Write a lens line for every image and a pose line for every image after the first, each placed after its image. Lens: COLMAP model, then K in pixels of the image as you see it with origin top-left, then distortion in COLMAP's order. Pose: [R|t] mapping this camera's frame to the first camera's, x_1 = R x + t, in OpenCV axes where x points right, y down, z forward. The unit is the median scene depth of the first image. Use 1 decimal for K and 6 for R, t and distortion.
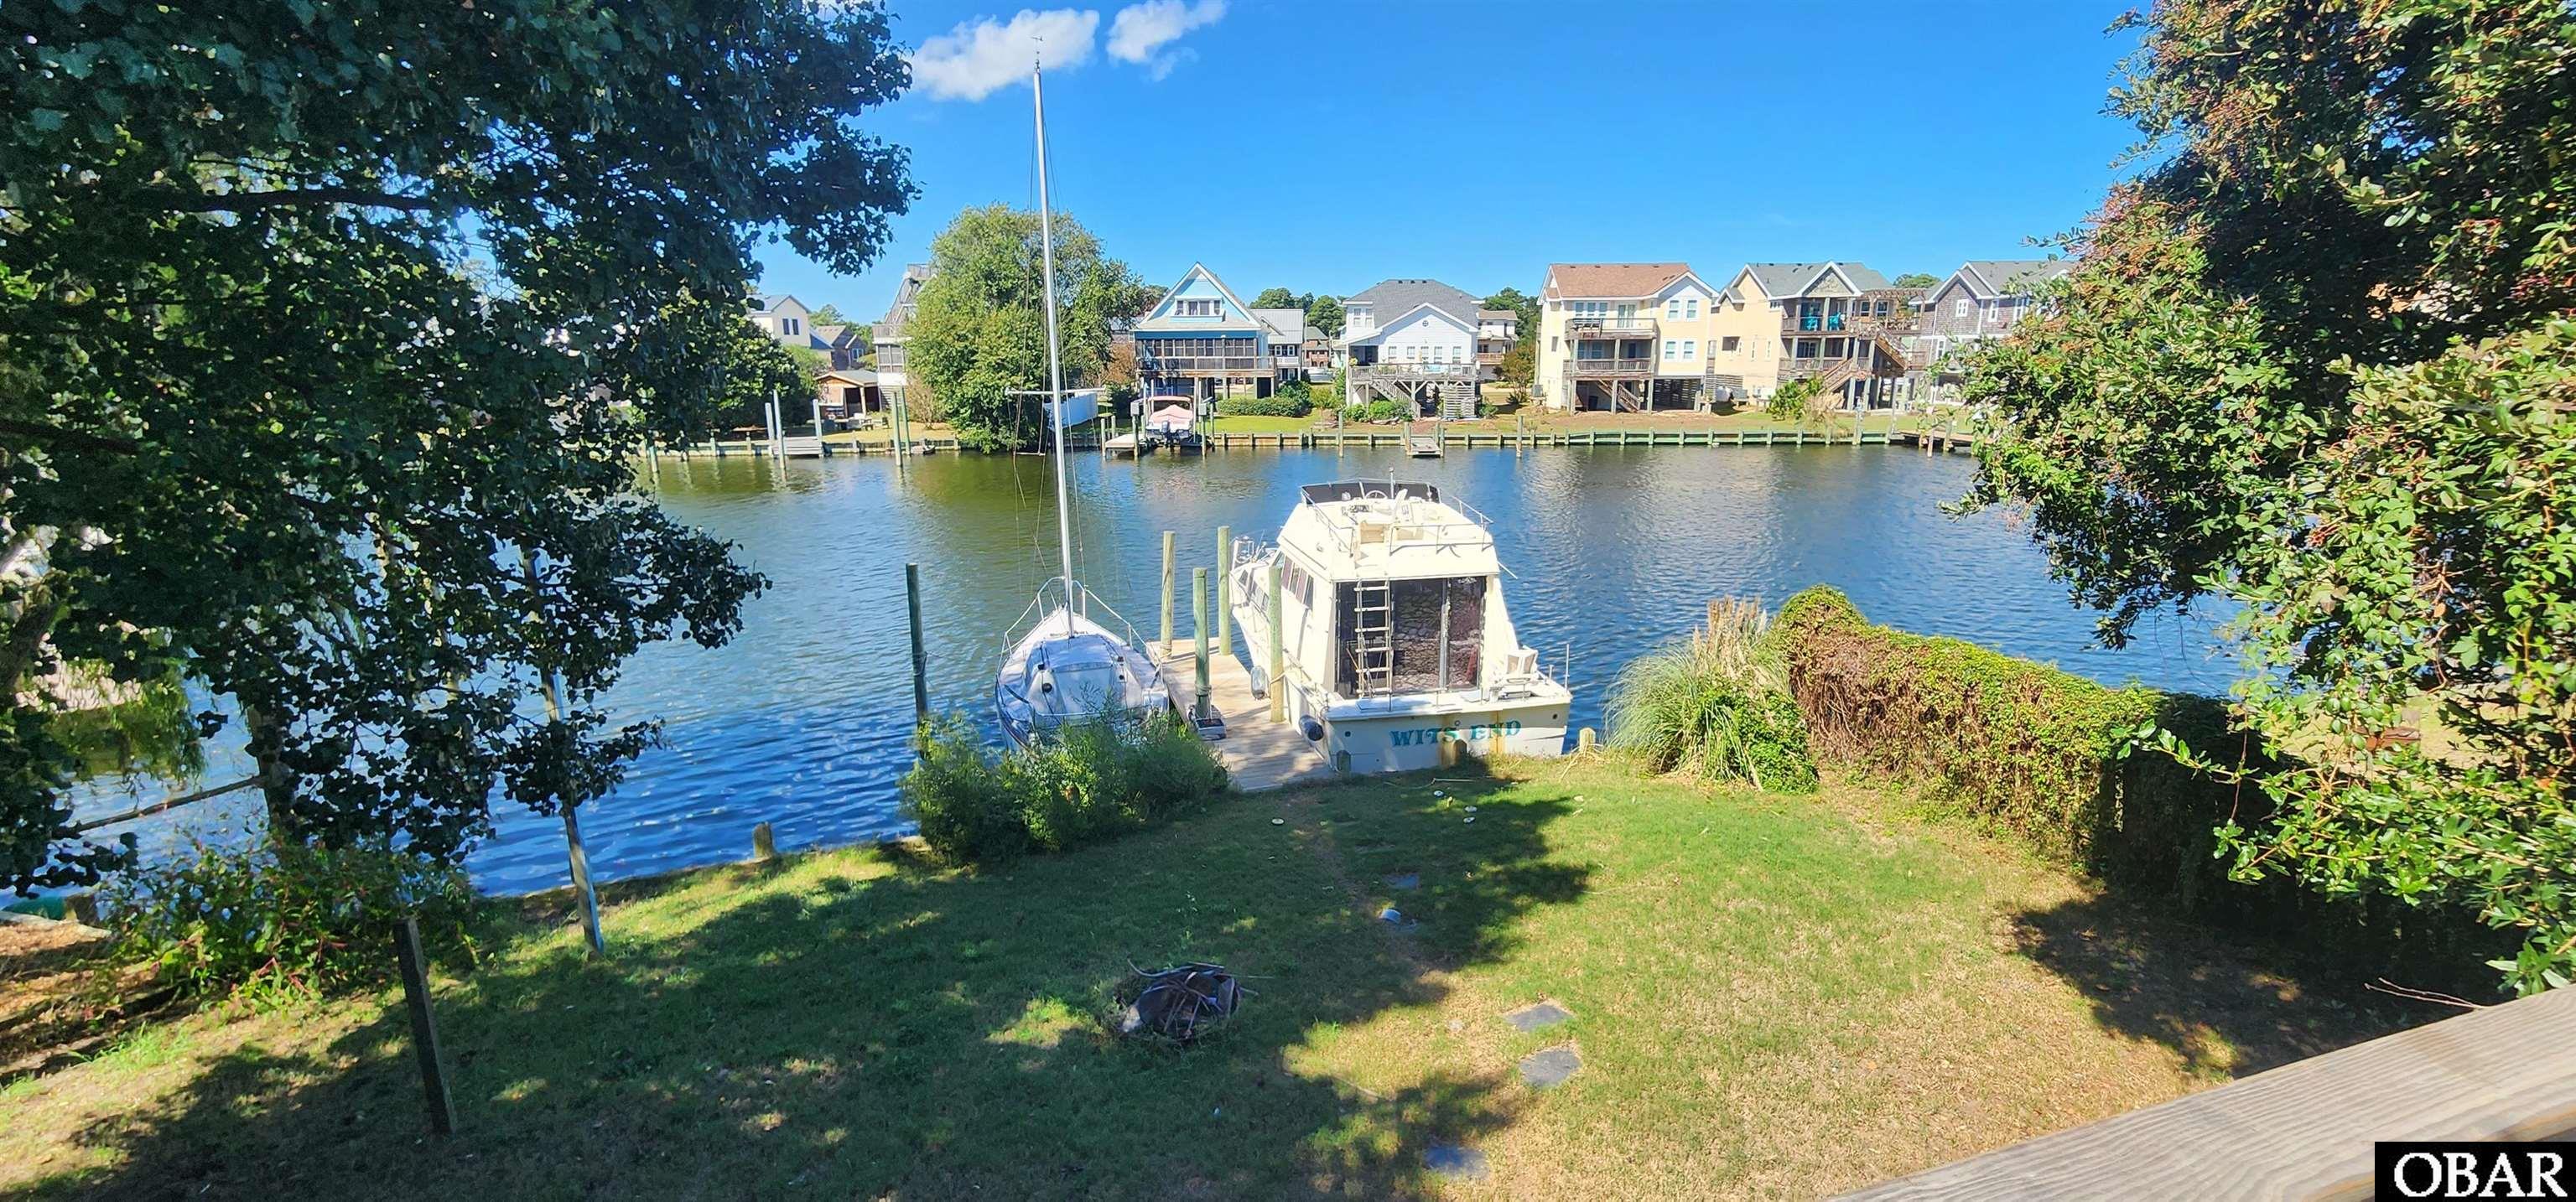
lens RADIAL K [[1067.9, 0, 1301.8], [0, 1067.9, 600.6], [0, 0, 1]] dist [-0.003258, 0.000393]
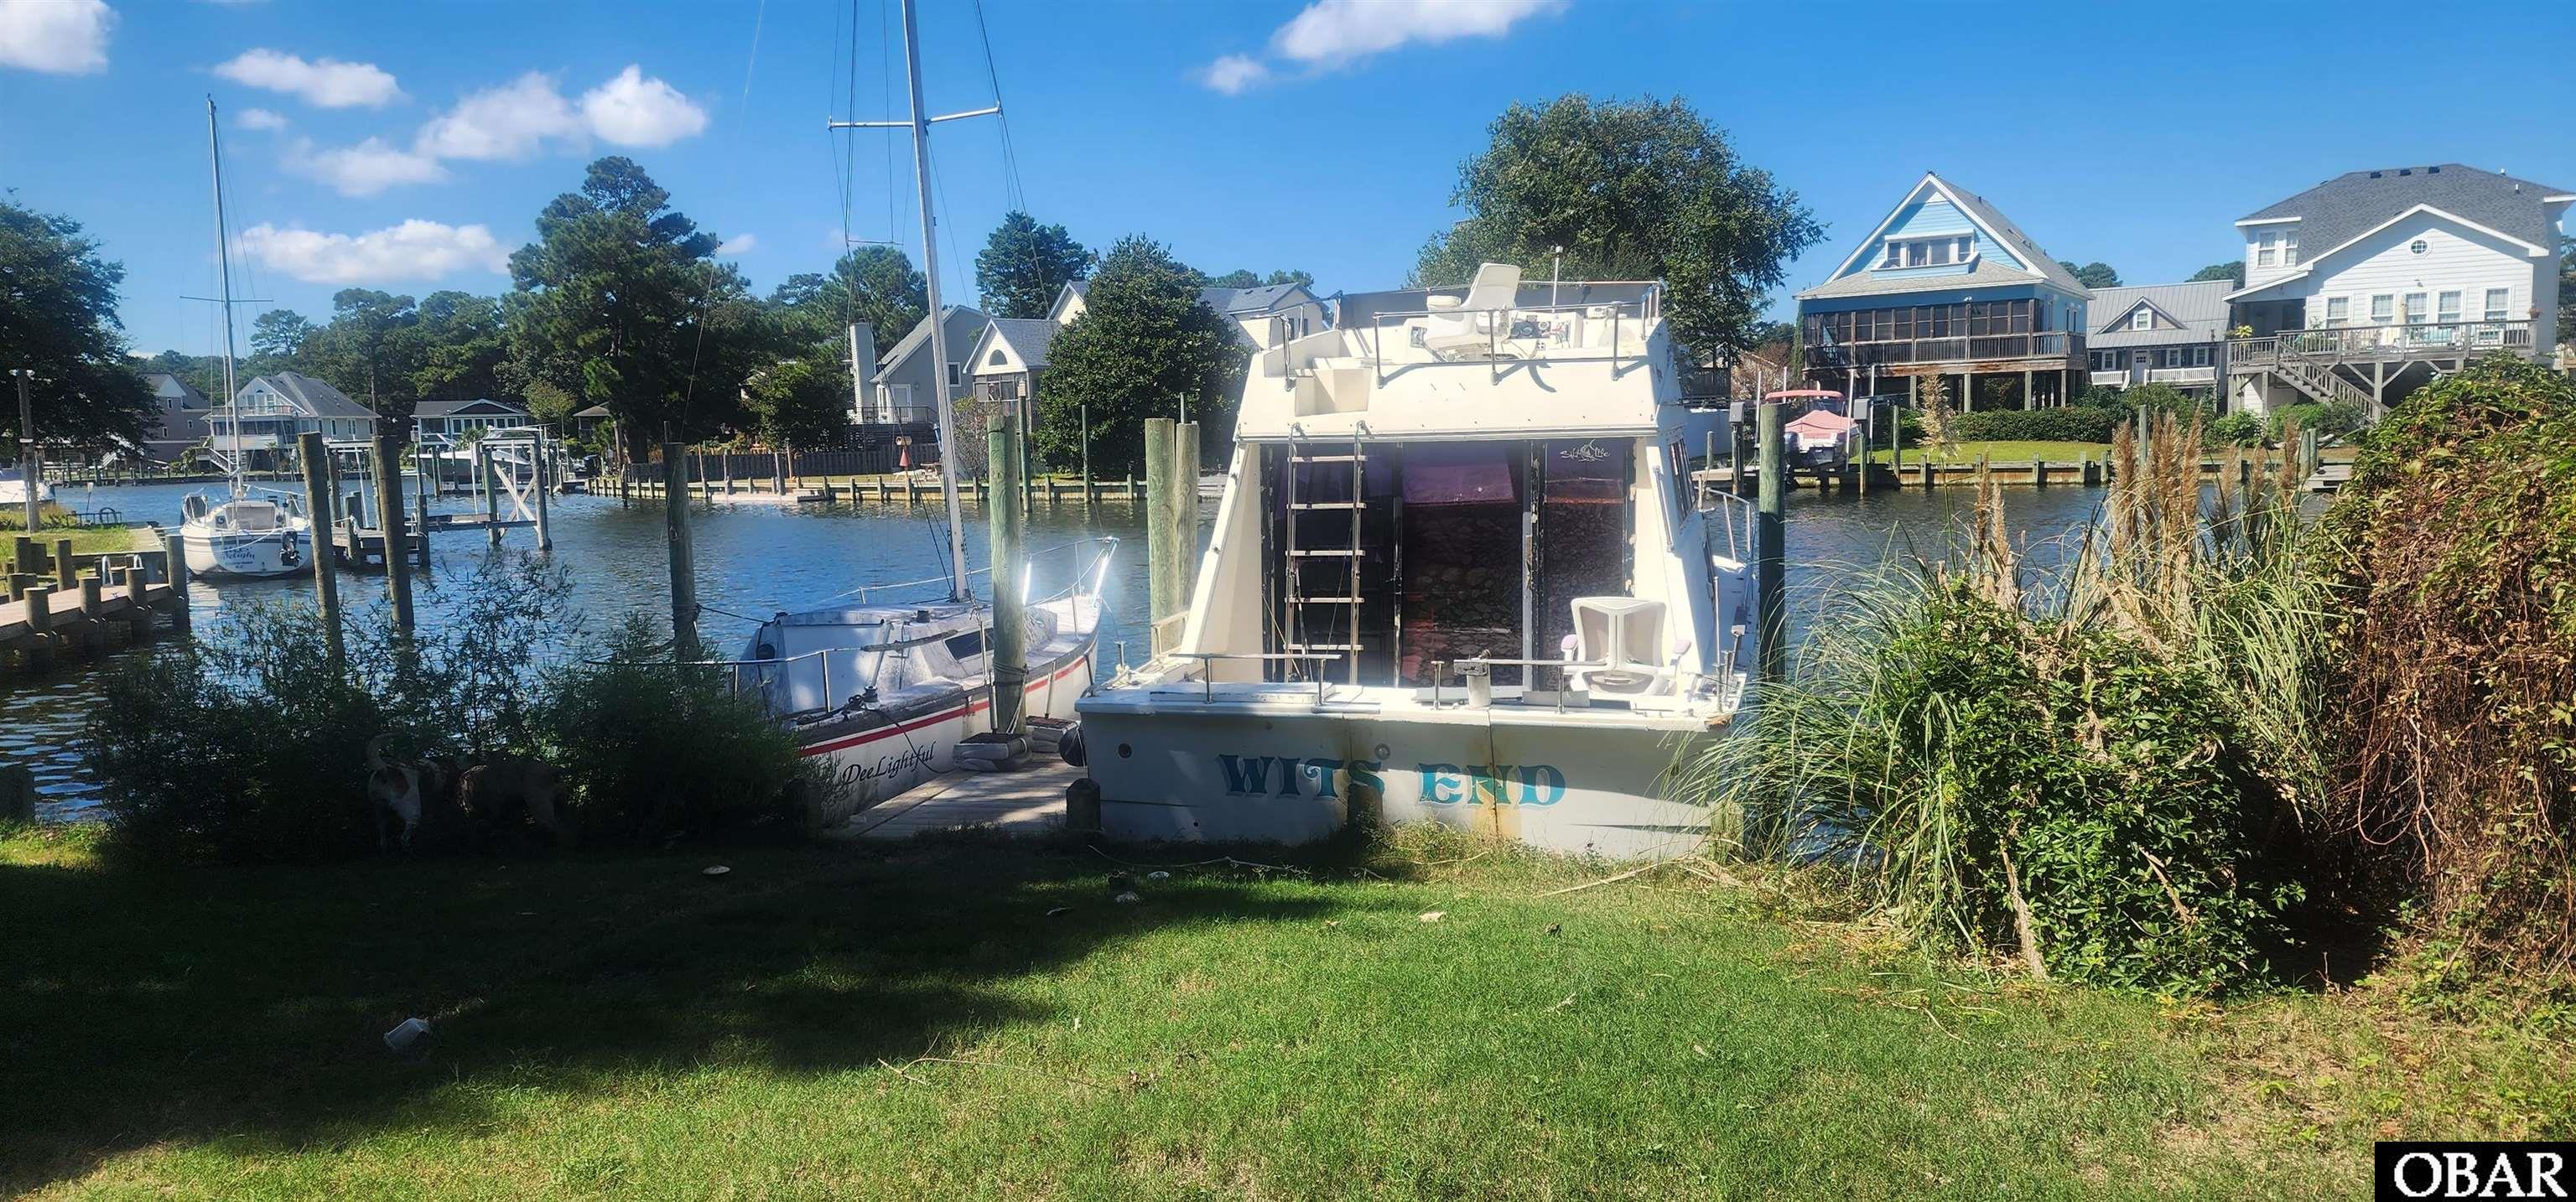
lens RADIAL K [[1775.6, 0, 1288.0], [0, 1775.6, 601.0], [0, 0, 1]] dist [0.025083, 0.002321]
pose [[0.867623, 0.028588, -0.496400, 0.082161], [-0.089045, 0.991140, -0.098556, 0.023808], [0.489184, 0.129711, 0.862481, 0.076794]]
